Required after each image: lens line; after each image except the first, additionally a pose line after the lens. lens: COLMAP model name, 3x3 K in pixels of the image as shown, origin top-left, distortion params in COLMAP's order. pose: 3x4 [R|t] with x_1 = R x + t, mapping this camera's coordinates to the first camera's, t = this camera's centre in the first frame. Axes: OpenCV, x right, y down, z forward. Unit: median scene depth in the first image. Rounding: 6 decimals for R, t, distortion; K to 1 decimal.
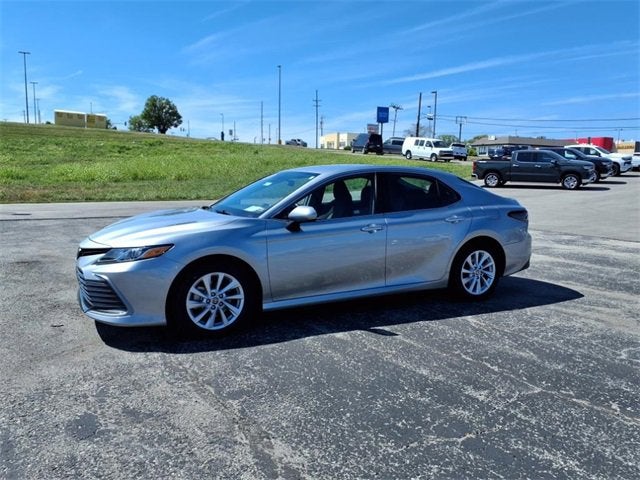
lens RADIAL K [[524.7, 0, 320.0], [0, 524.7, 240.0], [0, 0, 1]] dist [0.059055, -0.125114]
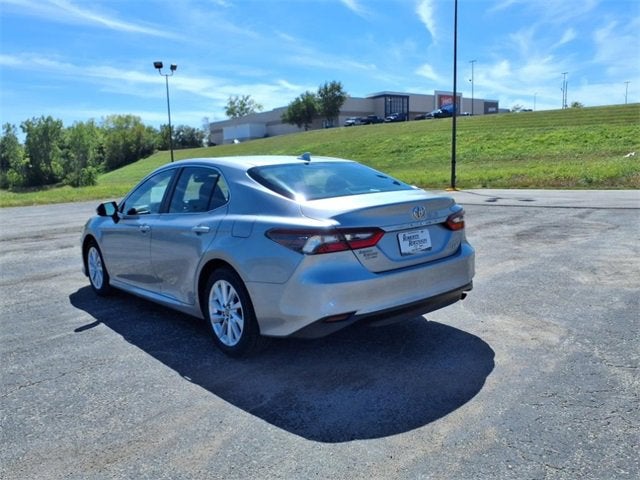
lens RADIAL K [[524.7, 0, 320.0], [0, 524.7, 240.0], [0, 0, 1]] dist [0.059055, -0.125114]
pose [[0.218802, 0.111710, -0.969354, 1.020730], [-0.078497, 0.992220, 0.096626, -0.110235], [0.972607, 0.054950, 0.225868, 1.020728]]
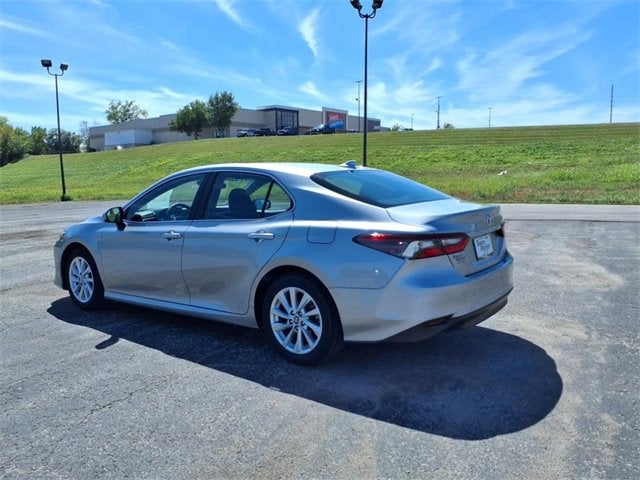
lens RADIAL K [[519.7, 0, 320.0], [0, 519.7, 240.0], [0, 0, 1]] dist [0.023267, -0.008500]
pose [[0.424788, 0.091738, -0.900633, 0.939465], [-0.091873, 0.994085, 0.057925, -0.083215], [0.900619, 0.058138, 0.430703, 0.790368]]
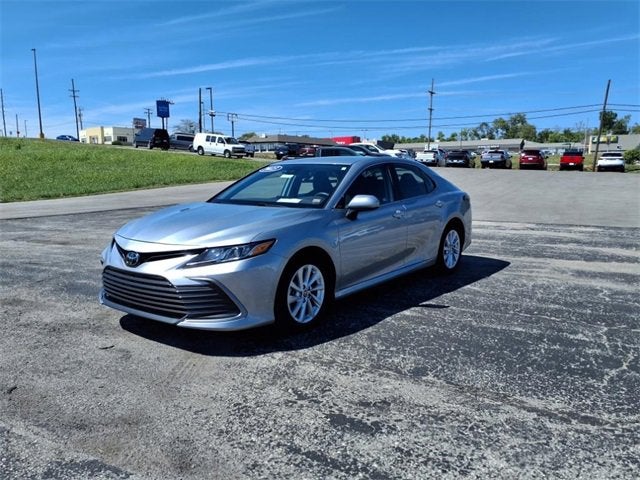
lens RADIAL K [[519.4, 0, 318.8], [0, 519.4, 255.2], [0, 0, 1]] dist [0.056077, -0.103583]
pose [[0.903298, -0.082776, 0.420952, -0.473166], [0.067741, 0.996420, 0.050573, -0.003056], [-0.423632, -0.017166, 0.905672, 0.091505]]
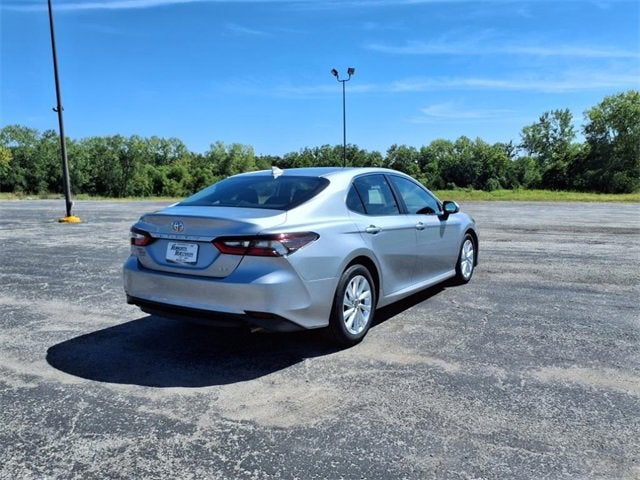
lens RADIAL K [[524.7, 0, 320.0], [0, 524.7, 240.0], [0, 0, 1]] dist [0.059055, -0.125114]
pose [[-0.872658, 0.053218, -0.485423, 0.592046], [-0.062718, 0.973597, 0.219487, -0.241583], [0.484287, 0.221982, -0.846280, 1.985561]]
